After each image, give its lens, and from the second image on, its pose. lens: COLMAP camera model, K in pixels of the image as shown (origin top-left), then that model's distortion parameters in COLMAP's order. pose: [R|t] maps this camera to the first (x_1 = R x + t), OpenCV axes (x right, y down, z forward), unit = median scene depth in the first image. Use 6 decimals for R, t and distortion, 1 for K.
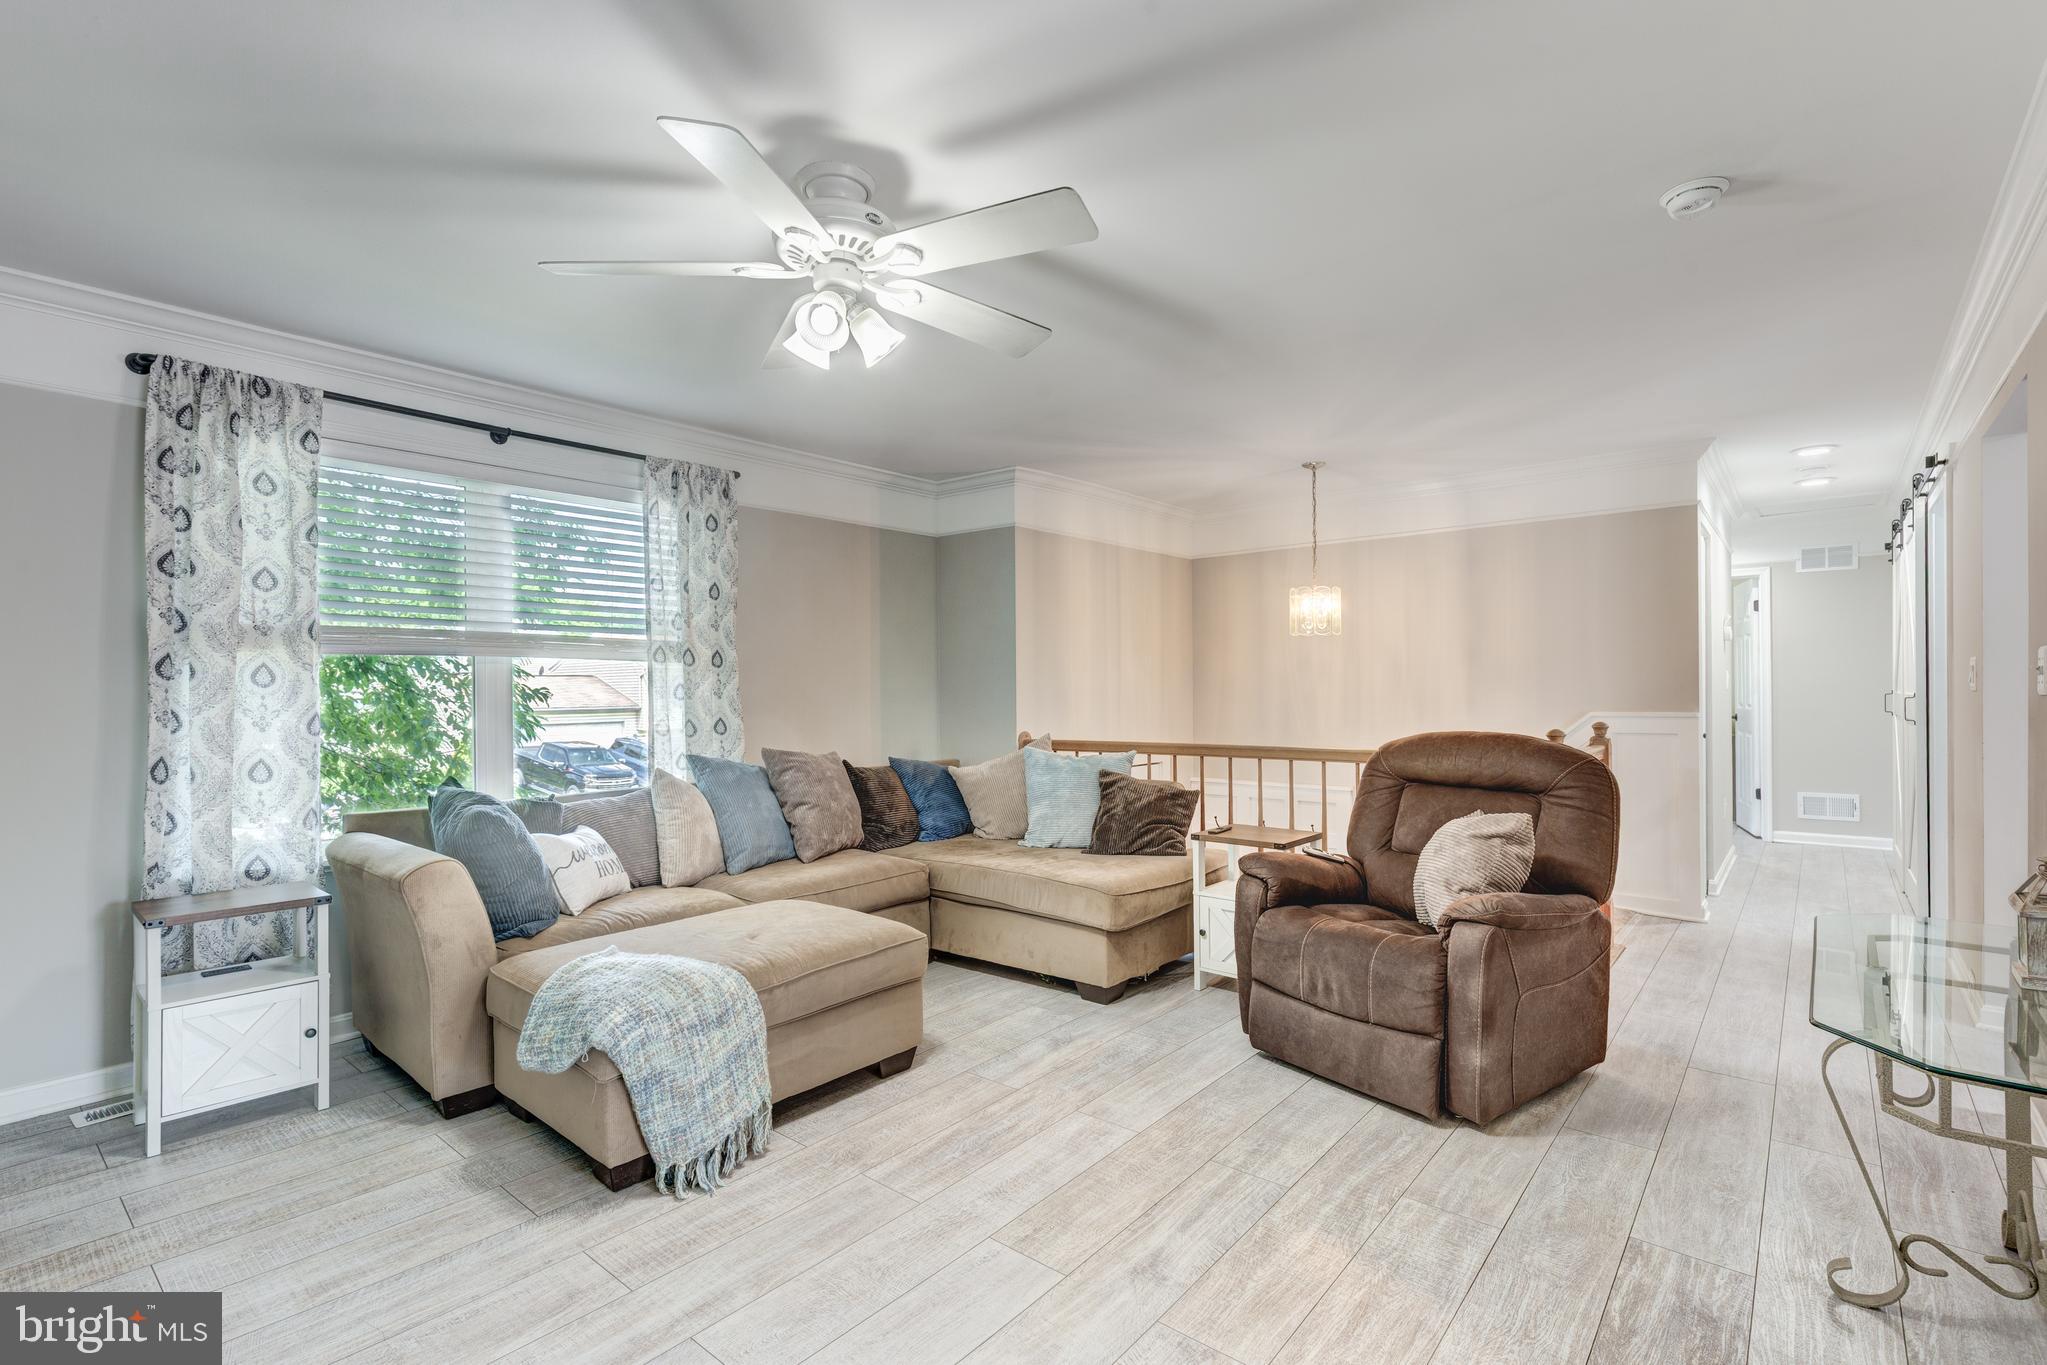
lens RADIAL K [[925.1, 0, 1018.2], [0, 925.1, 684.2], [0, 0, 1]] dist [0.004888, -0.001700]
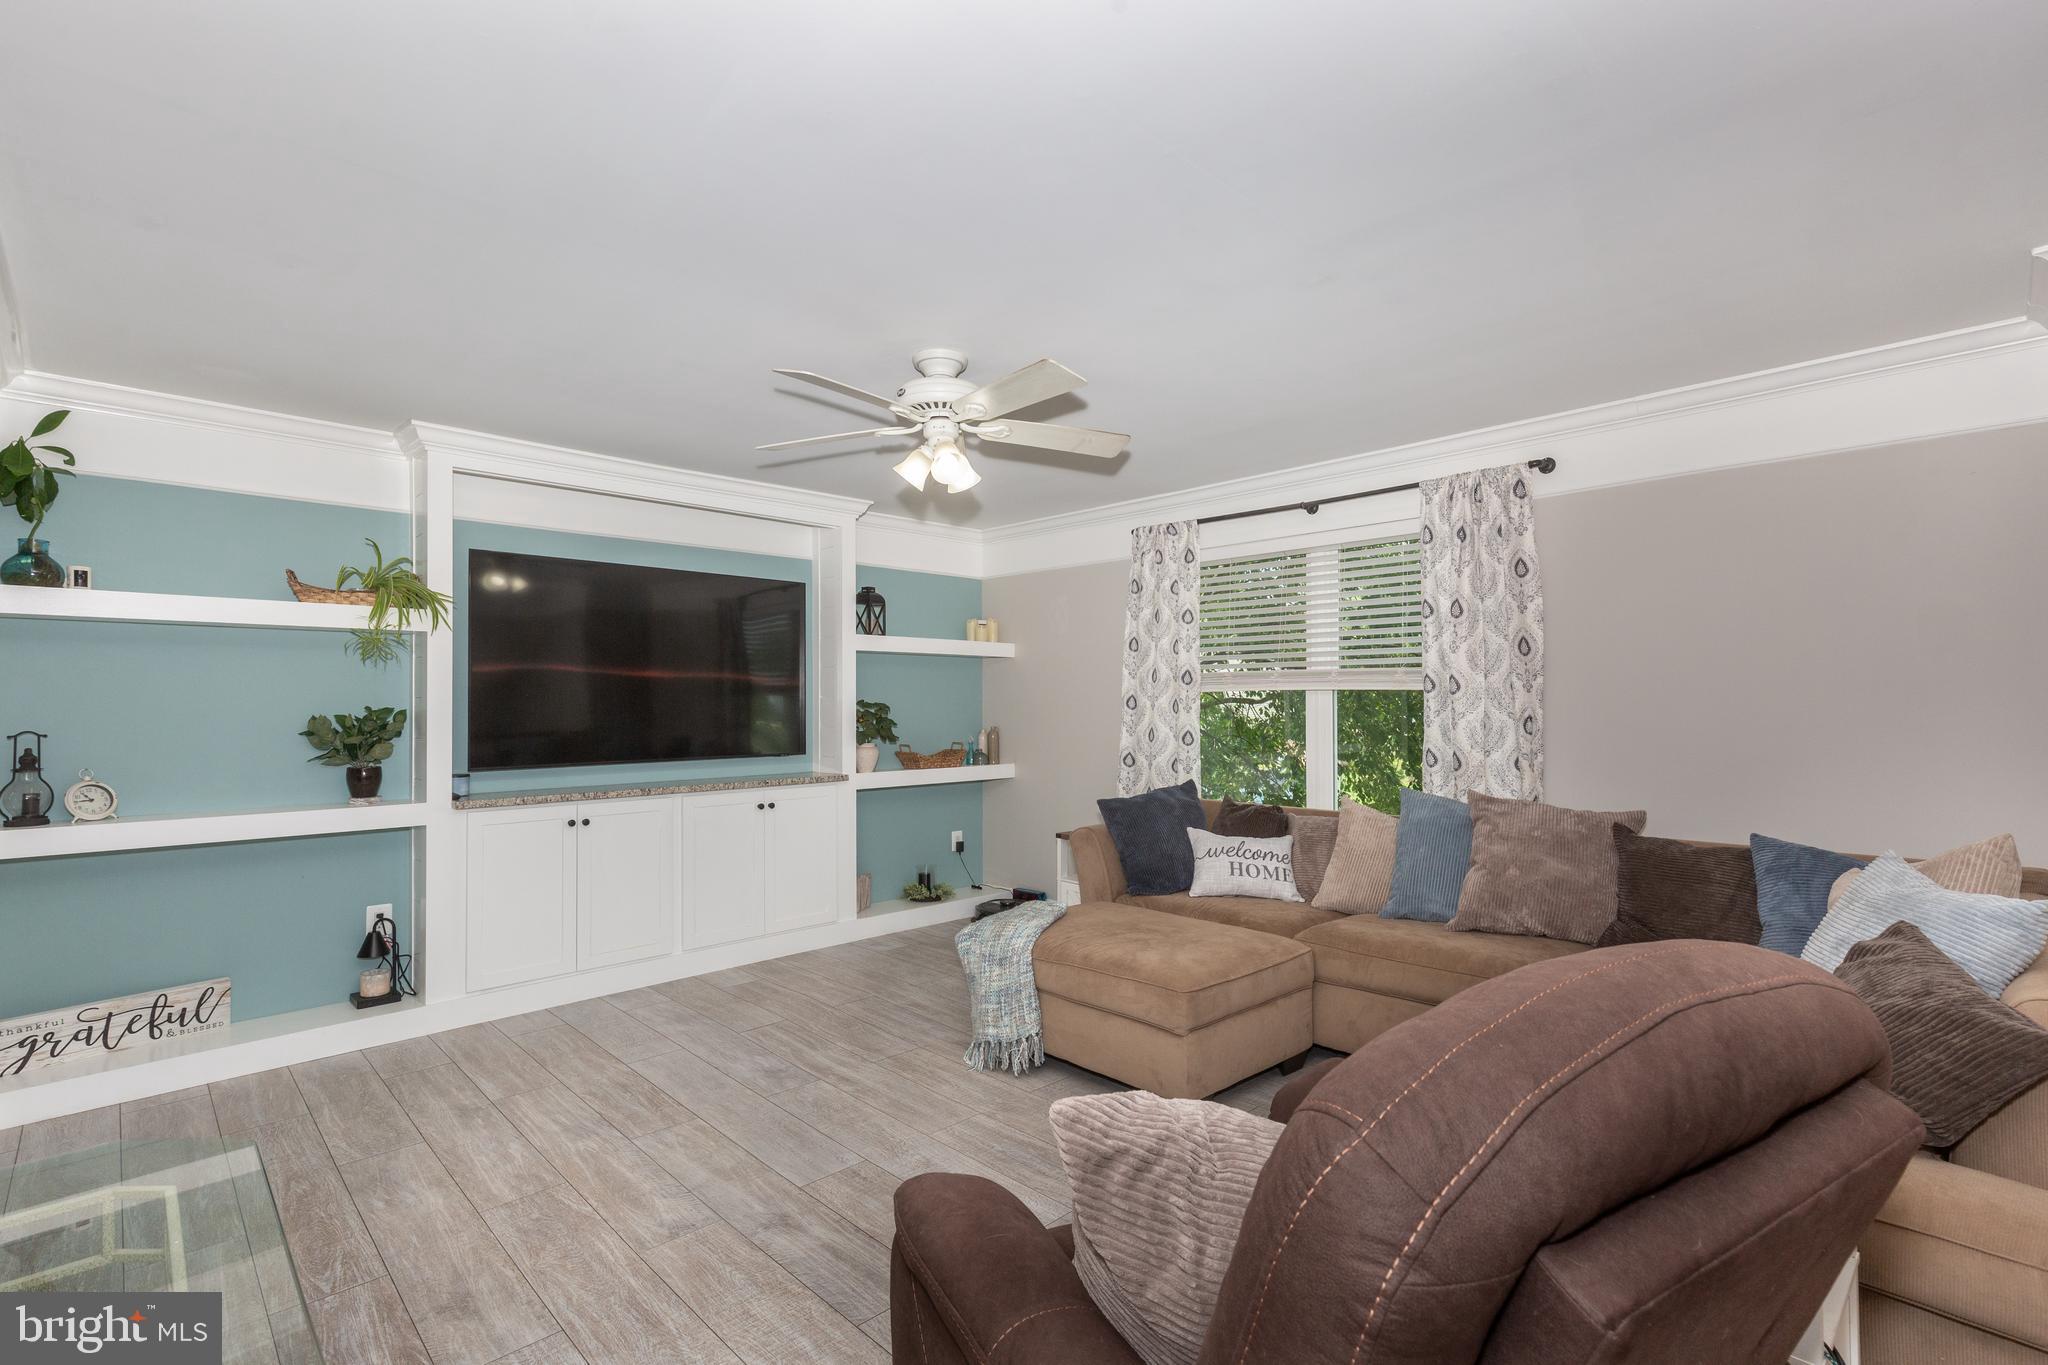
lens RADIAL K [[925.6, 0, 1039.4], [0, 925.6, 682.8], [0, 0, 1]] dist [0.004888, -0.001700]
pose [[-0.083122, -0.013090, -0.996453, 1.289357], [0.016026, 0.999767, -0.014470, -0.050995], [0.996411, -0.017172, -0.082893, 1.400684]]
